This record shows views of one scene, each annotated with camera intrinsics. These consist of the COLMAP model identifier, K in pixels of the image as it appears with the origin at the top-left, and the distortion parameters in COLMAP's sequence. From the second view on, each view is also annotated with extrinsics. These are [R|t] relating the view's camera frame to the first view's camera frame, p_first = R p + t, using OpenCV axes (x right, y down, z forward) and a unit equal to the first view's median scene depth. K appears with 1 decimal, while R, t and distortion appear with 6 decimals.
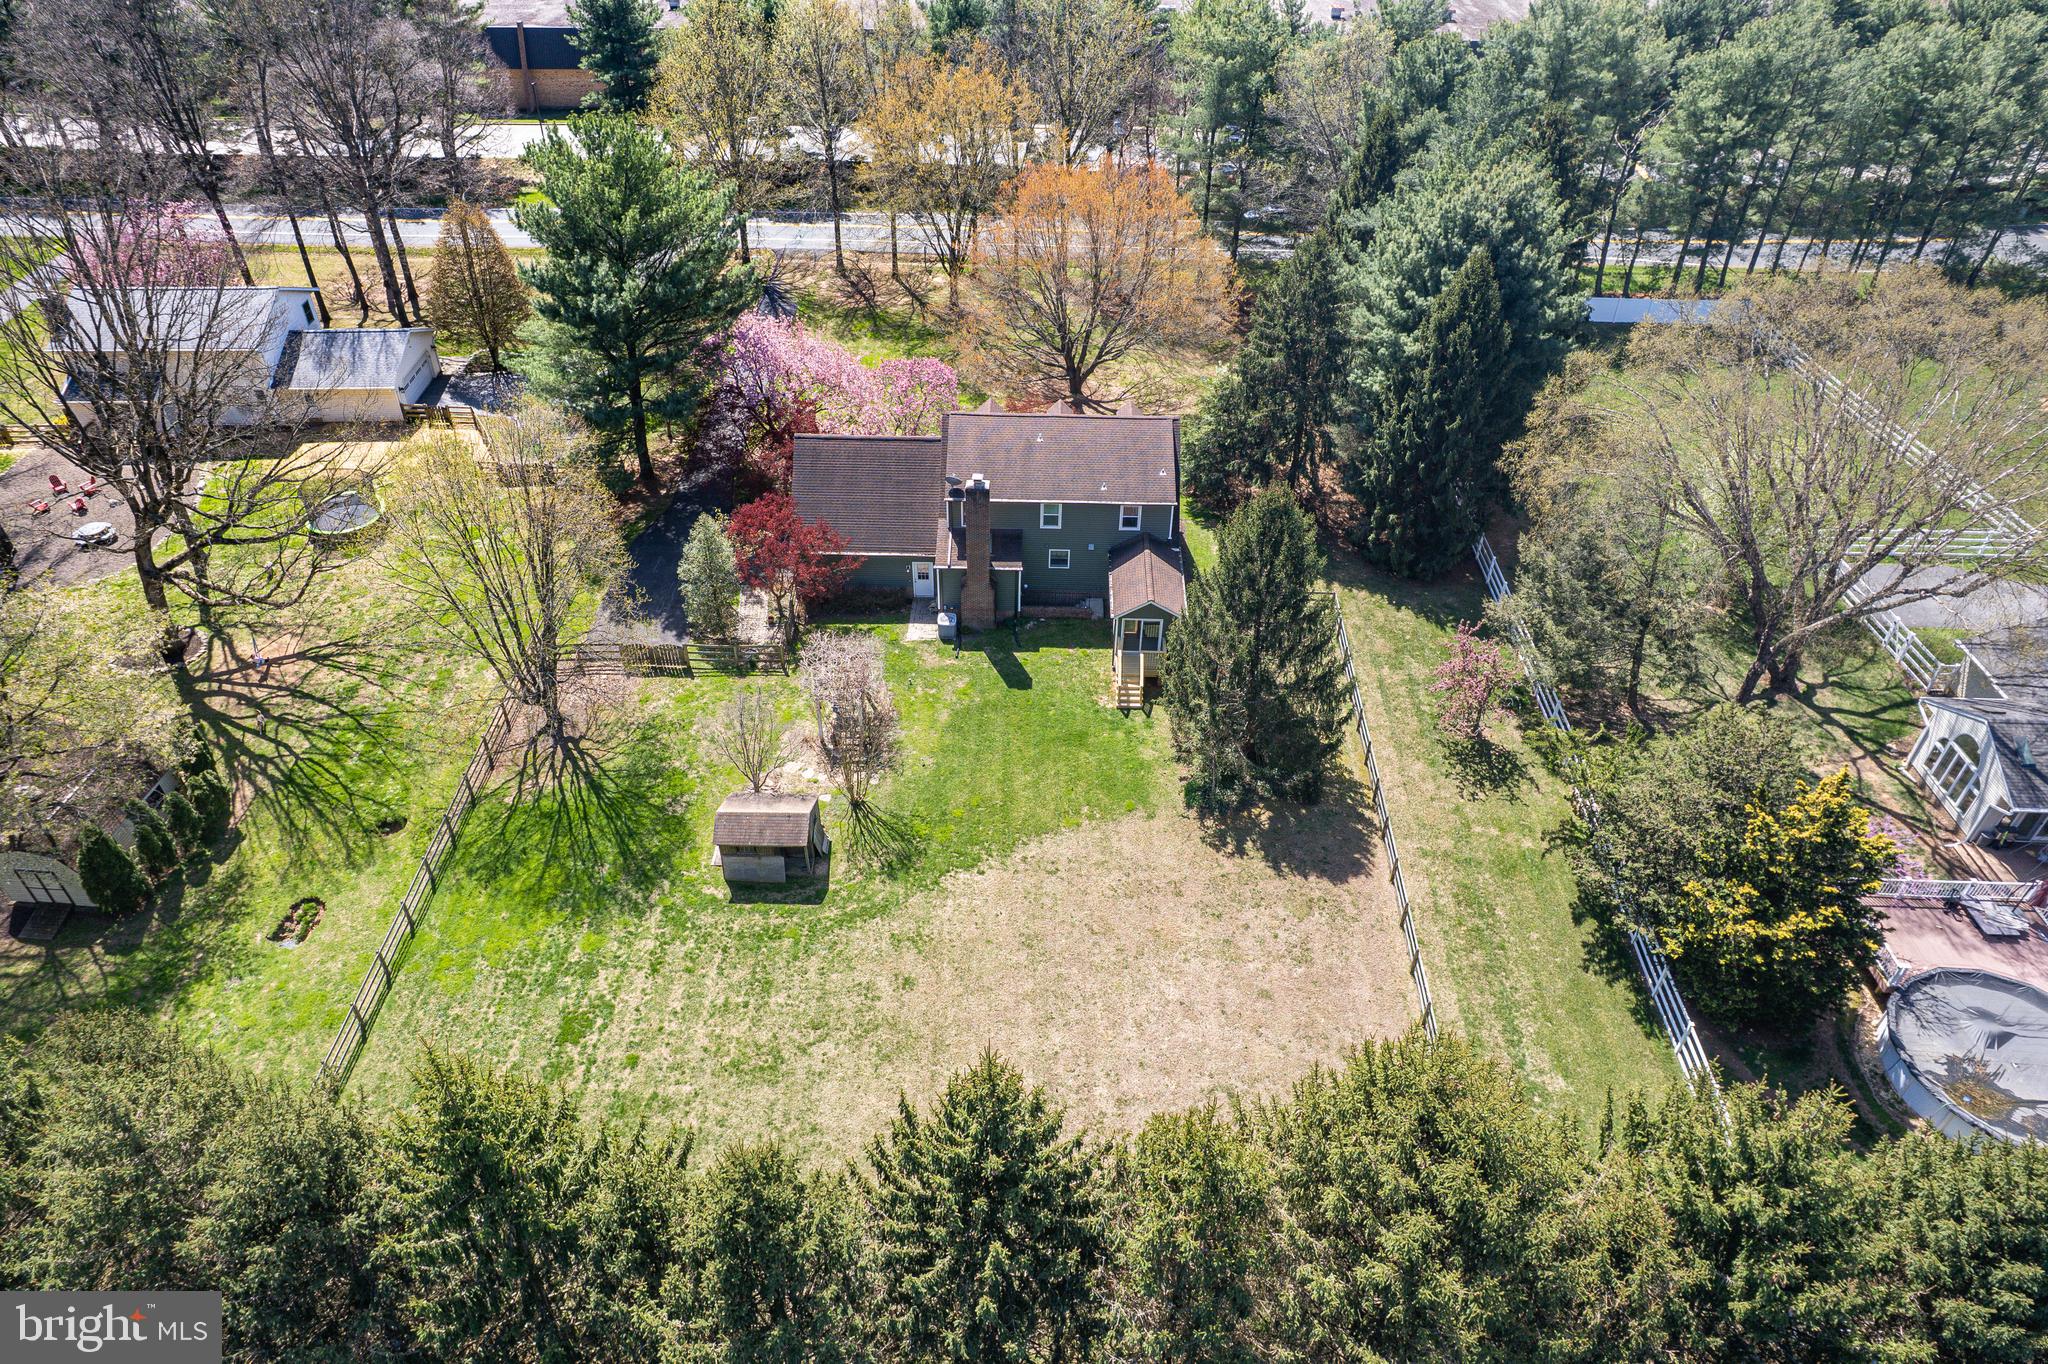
lens RADIAL K [[1321.1, 0, 1018.1], [0, 1321.1, 672.5], [0, 0, 1]] dist [-0.069664, 0.051638]
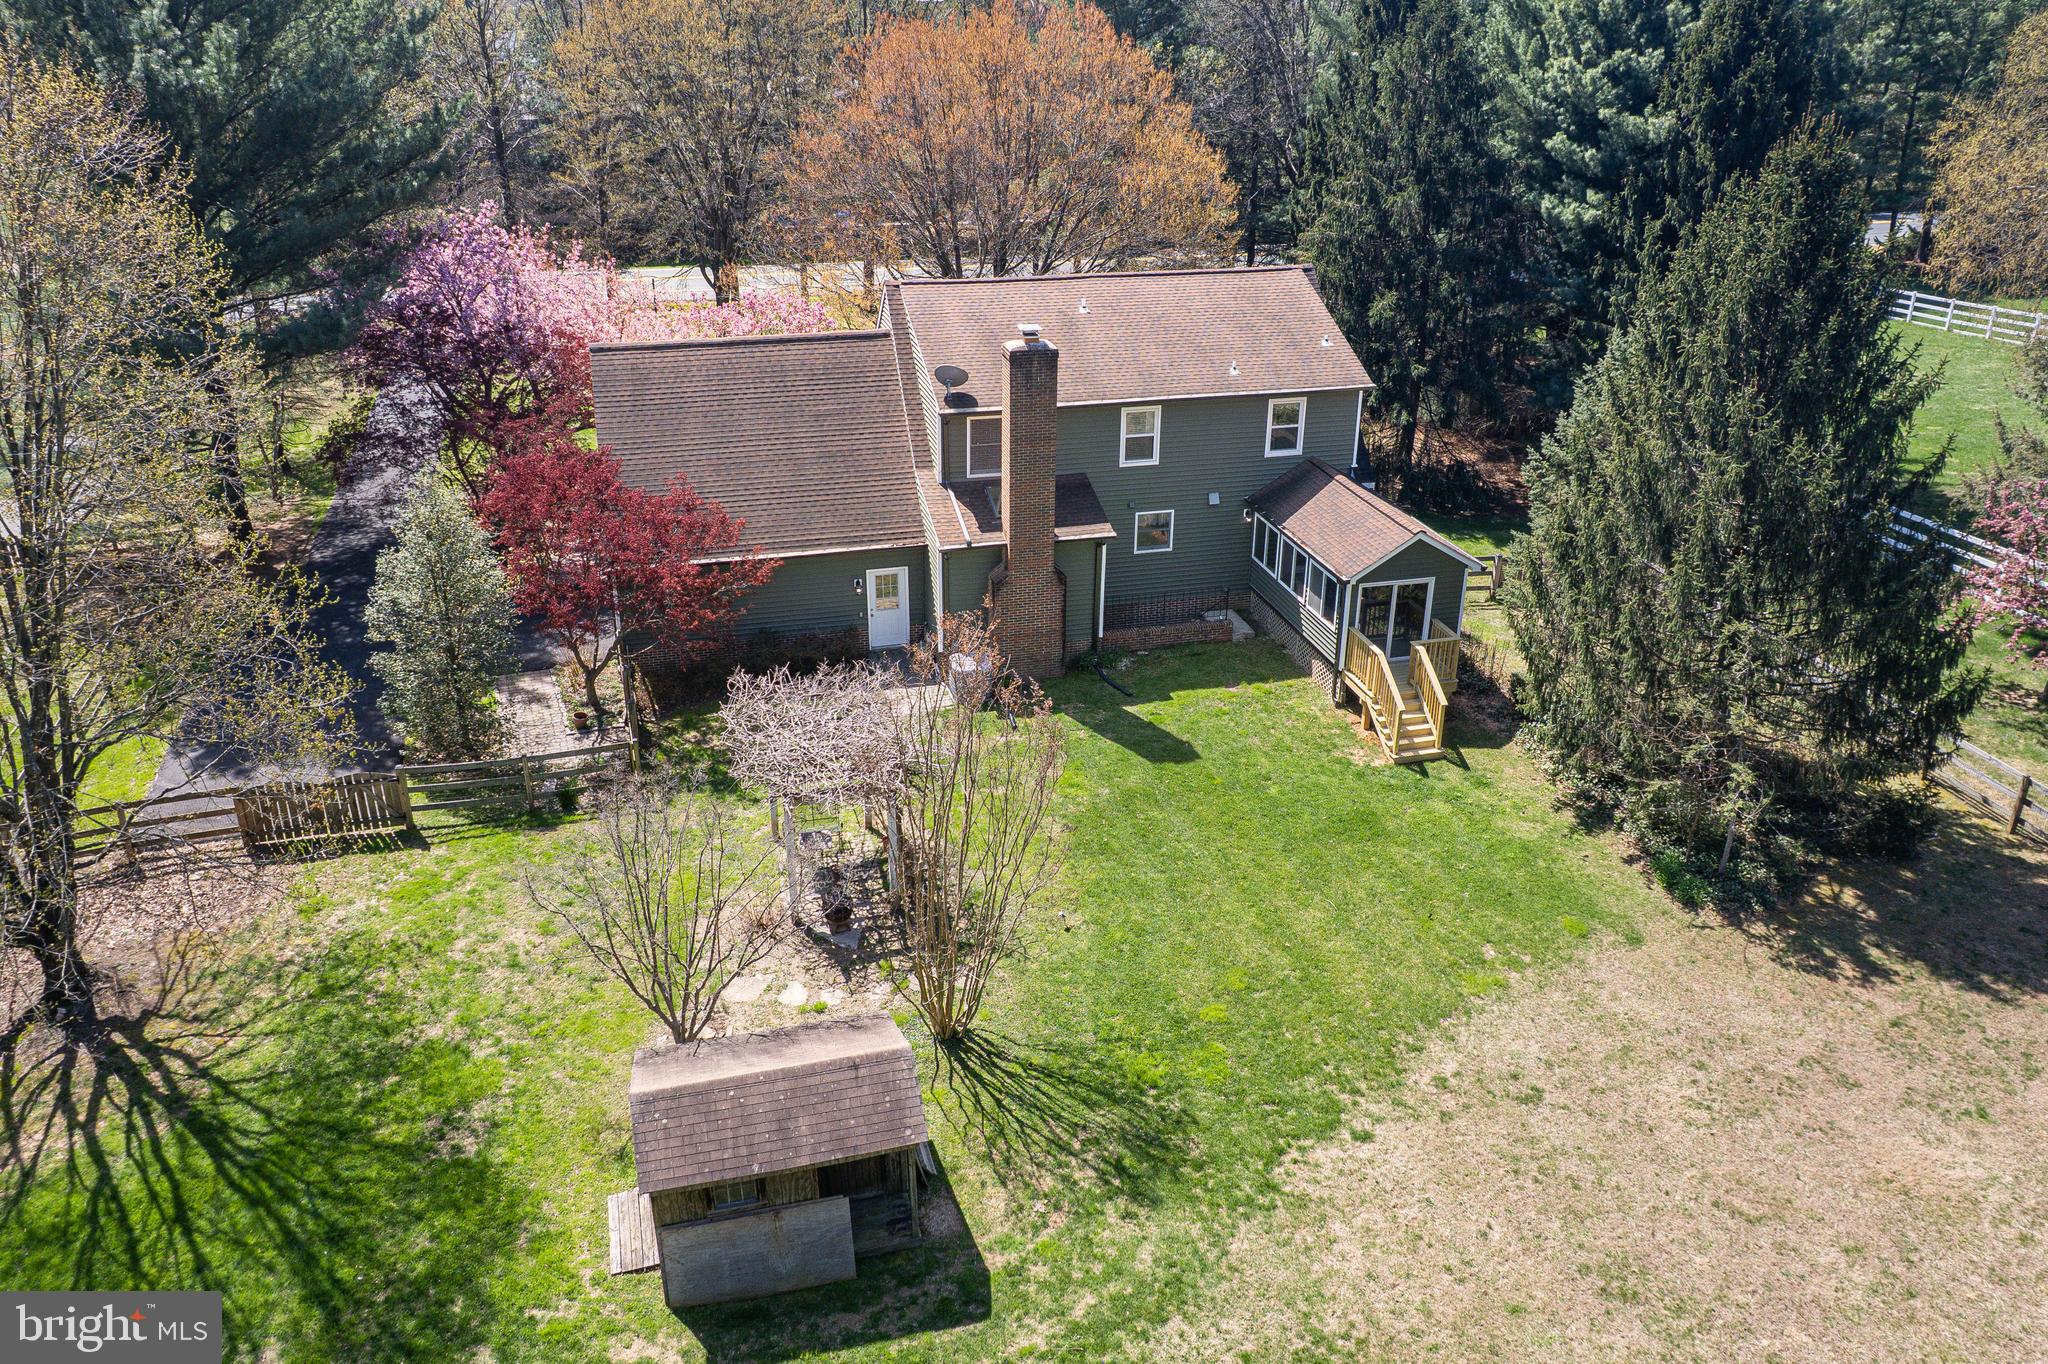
lens RADIAL K [[1552.0, 0, 1017.9], [0, 1552.0, 619.2], [0, 0, 1]] dist [-0.063454, 0.035643]
pose [[0.961042, -0.109462, 0.253804, -0.193237], [0.172187, 0.955394, -0.239947, 0.088750], [-0.216218, 0.274301, 0.937021, 0.512453]]
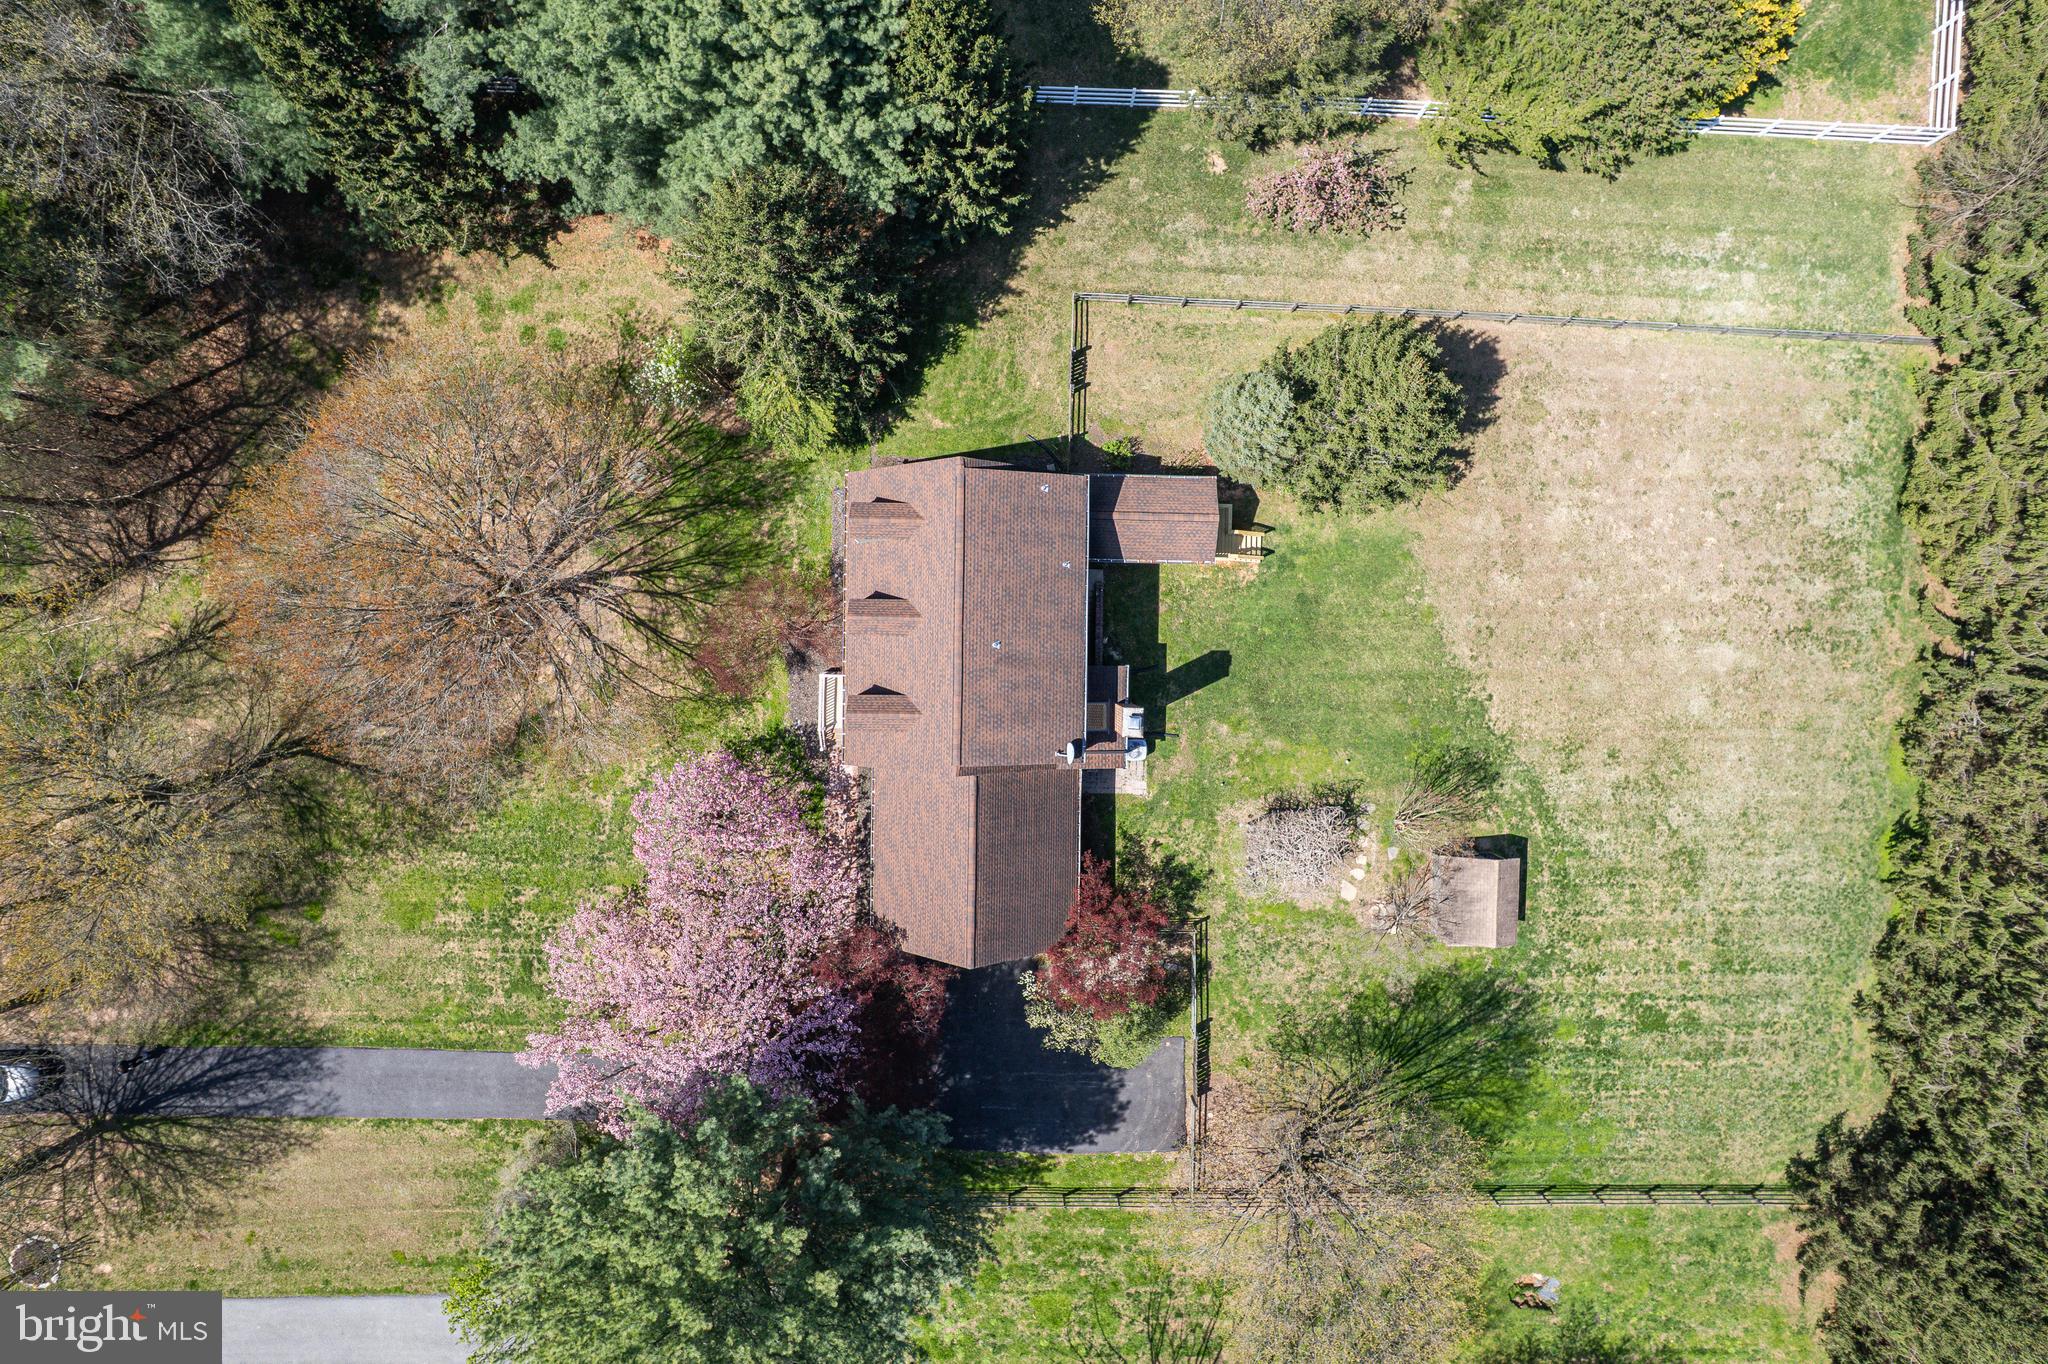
lens RADIAL K [[1321.1, 0, 1016.1], [0, 1321.1, 671.3], [0, 0, 1]] dist [-0.069664, 0.051638]
pose [[-0.010650, -0.999594, -0.026434, 0.023473], [0.612279, -0.027419, 0.790166, -0.843145], [-0.790570, -0.007770, 0.612323, 0.578031]]
